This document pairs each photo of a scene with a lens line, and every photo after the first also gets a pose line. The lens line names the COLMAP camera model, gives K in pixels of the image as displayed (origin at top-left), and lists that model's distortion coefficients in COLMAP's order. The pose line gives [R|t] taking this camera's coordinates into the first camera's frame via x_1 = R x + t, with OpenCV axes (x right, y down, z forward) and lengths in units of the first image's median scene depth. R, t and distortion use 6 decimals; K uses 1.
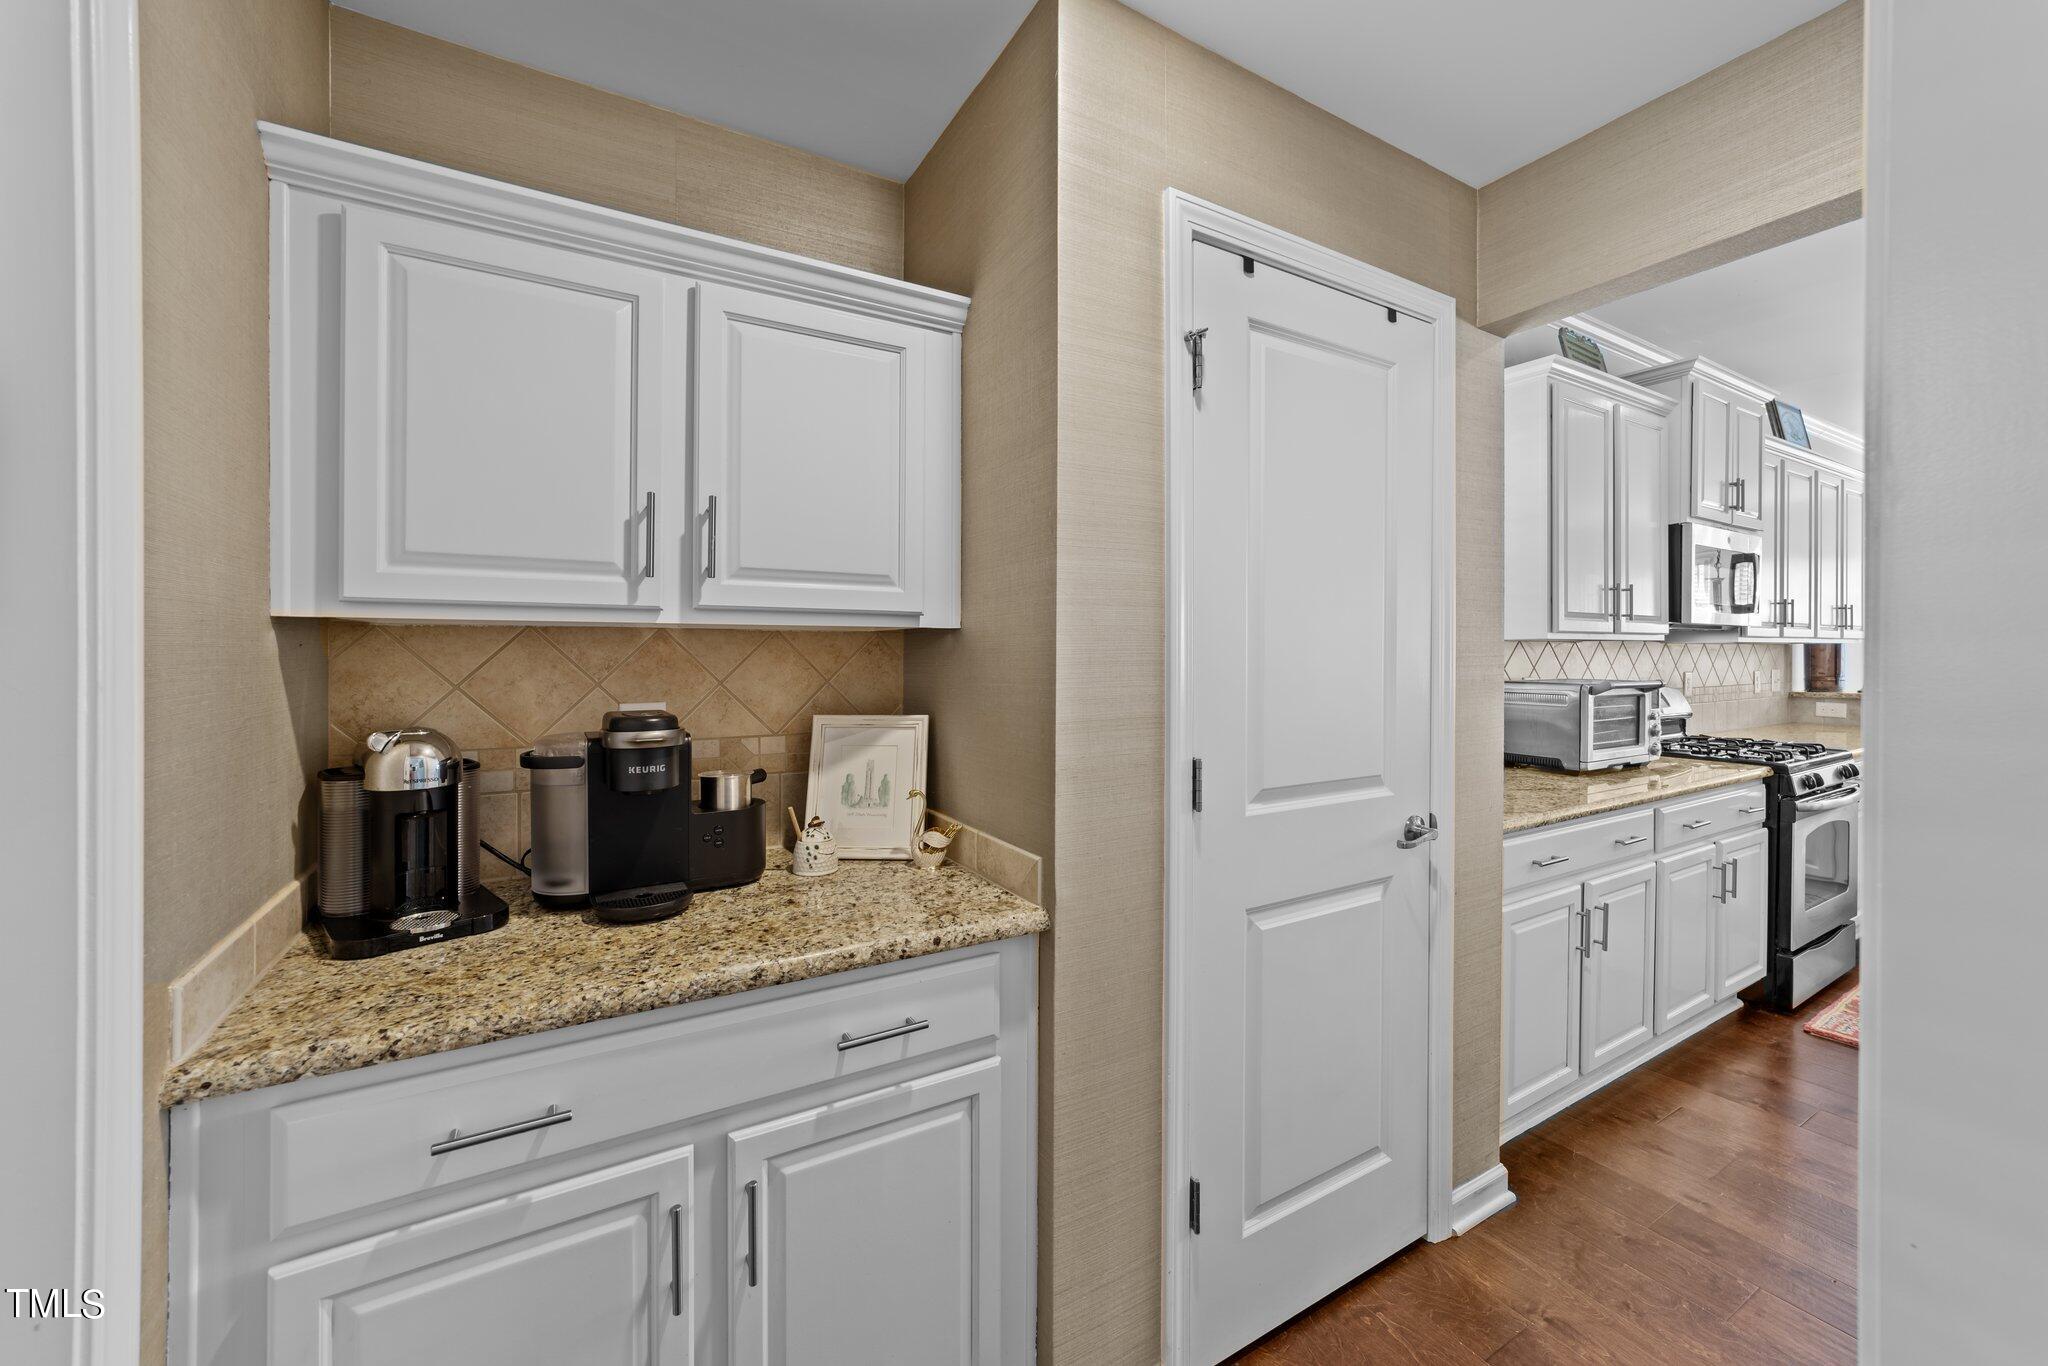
lens RADIAL K [[792.9, 0, 1020.7], [0, 792.9, 657.8], [0, 0, 1]] dist [-0.011568, 0.000090]
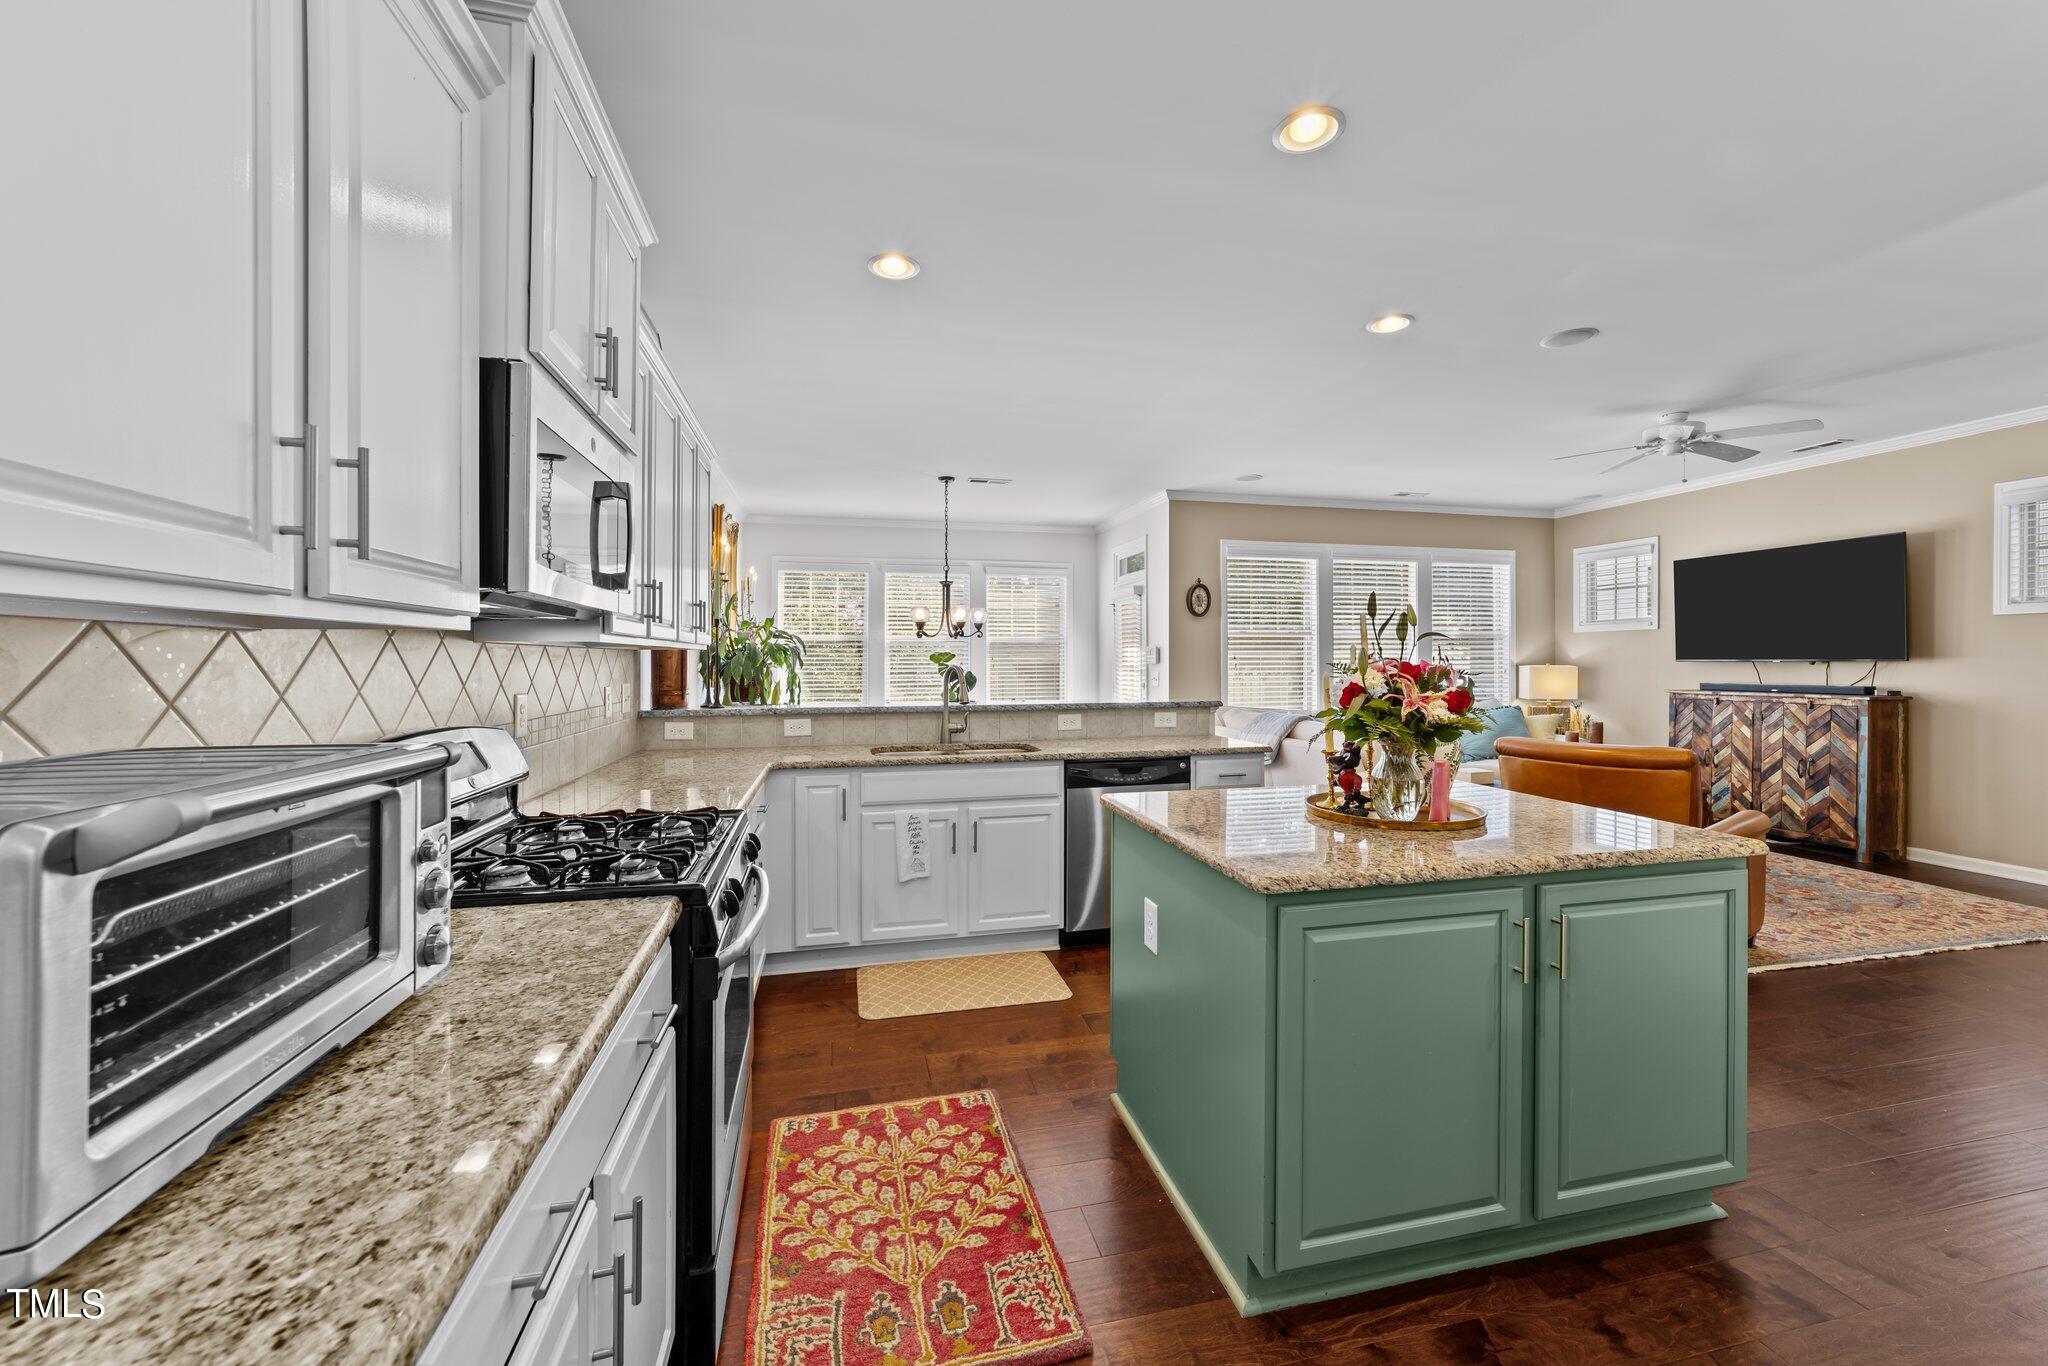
lens RADIAL K [[792.9, 0, 1020.7], [0, 792.9, 657.8], [0, 0, 1]] dist [-0.011568, 0.000090]
pose [[0.296473, 0.004666, 0.955030, 0.753128], [0.007628, 0.999945, -0.007253, -0.002791], [-0.955011, 0.009435, 0.296421, 0.889712]]
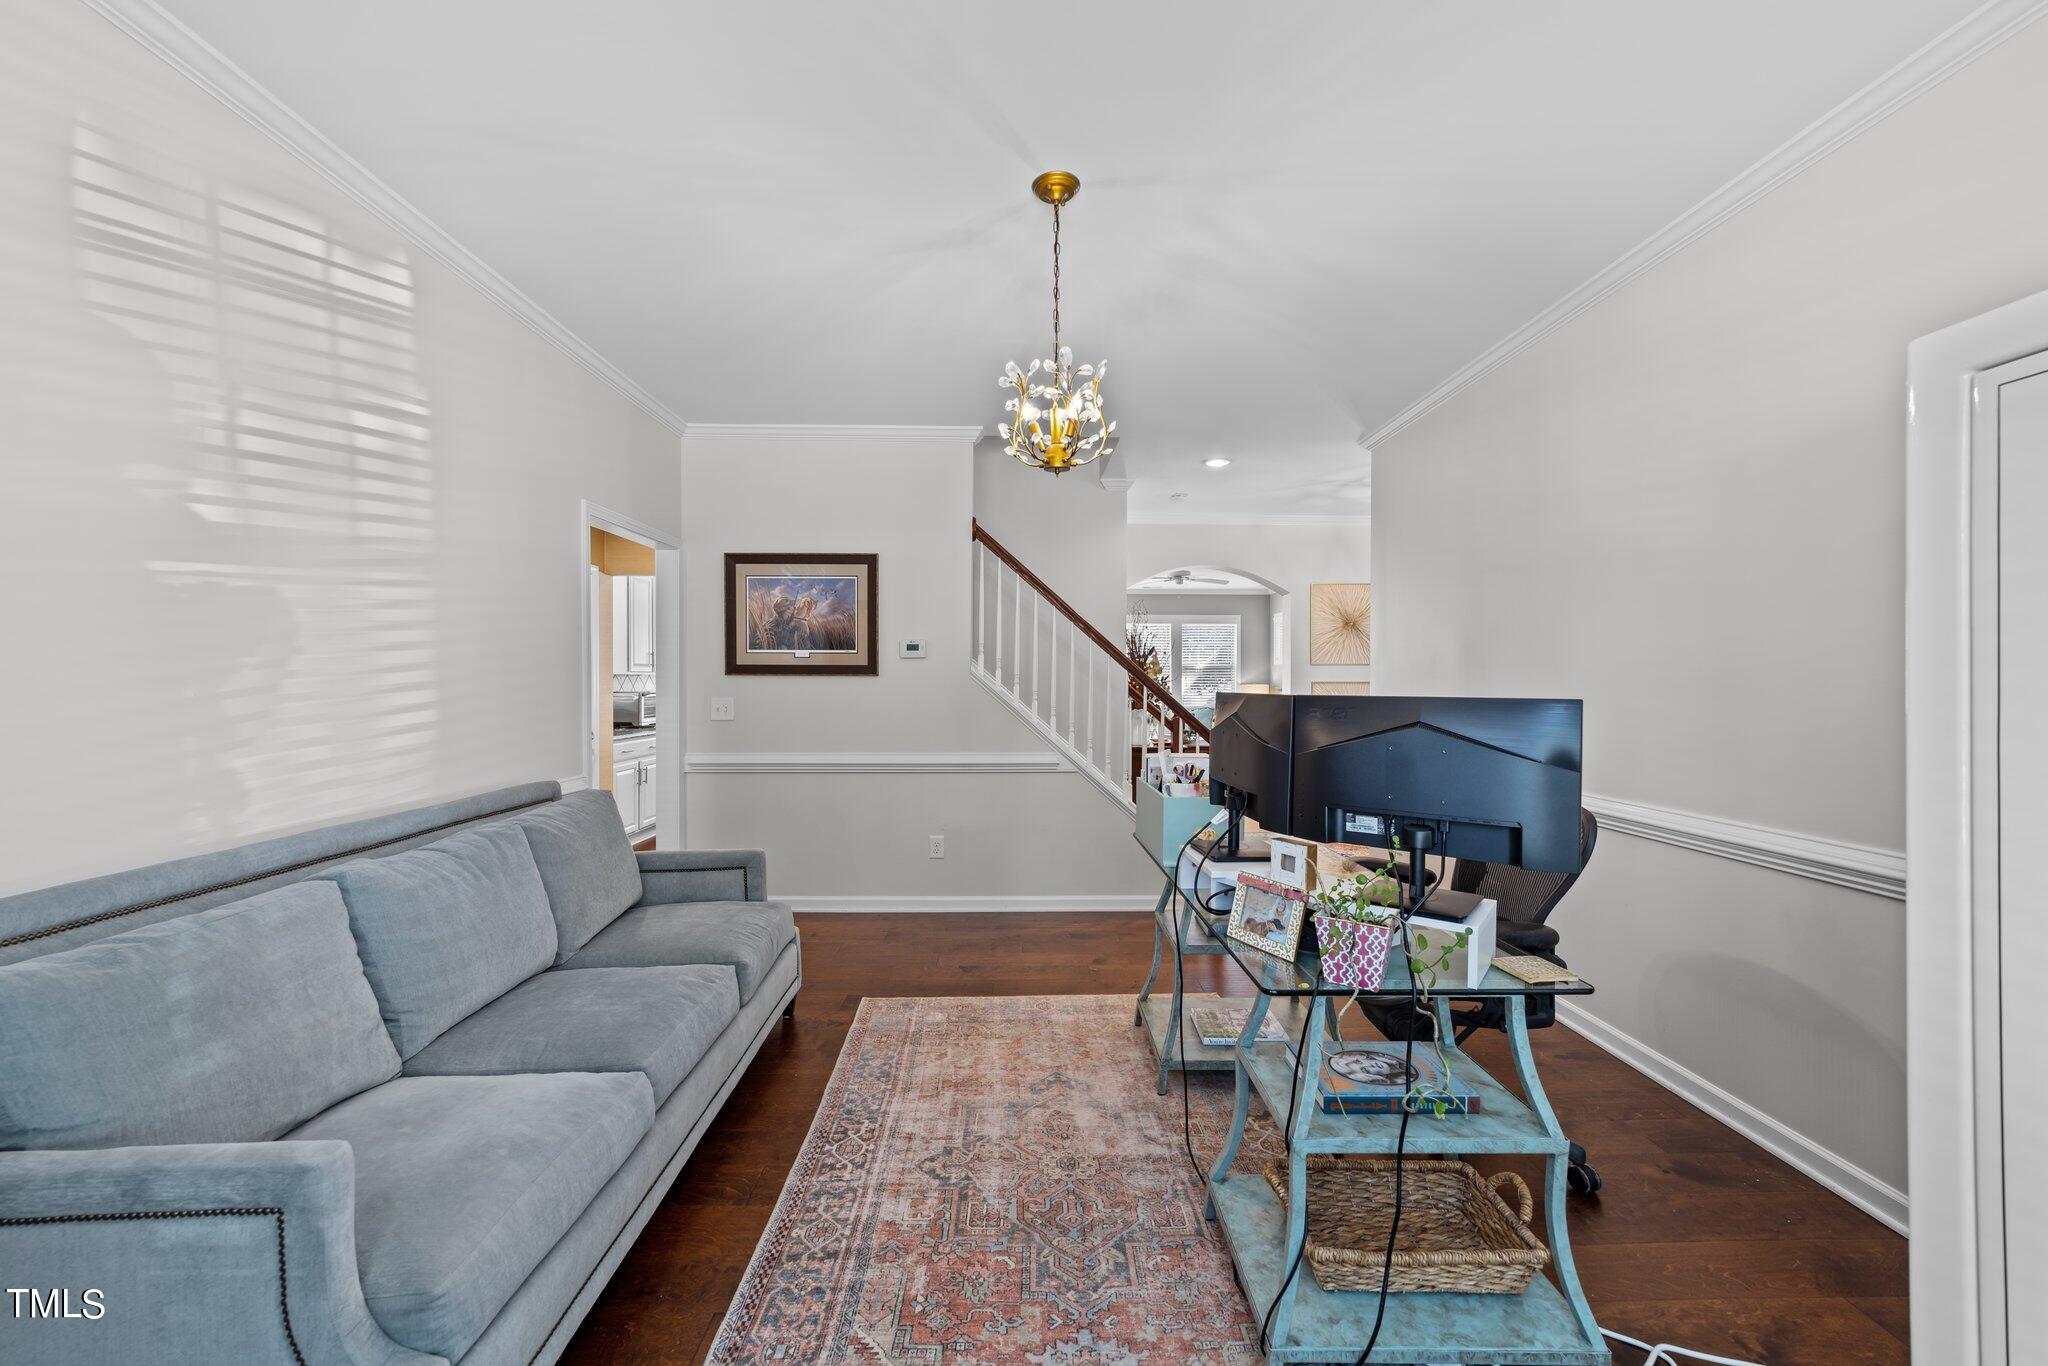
lens RADIAL K [[774.3, 0, 1024.0], [0, 774.3, 683.0], [0, 0, 1]] dist [0.001771, 0.000432]
pose [[0.498097, 0.002015, 0.867119, -1.065580], [0.004681, 0.999976, -0.005013, 0.019096], [-0.867109, 0.006556, 0.498076, -1.669023]]
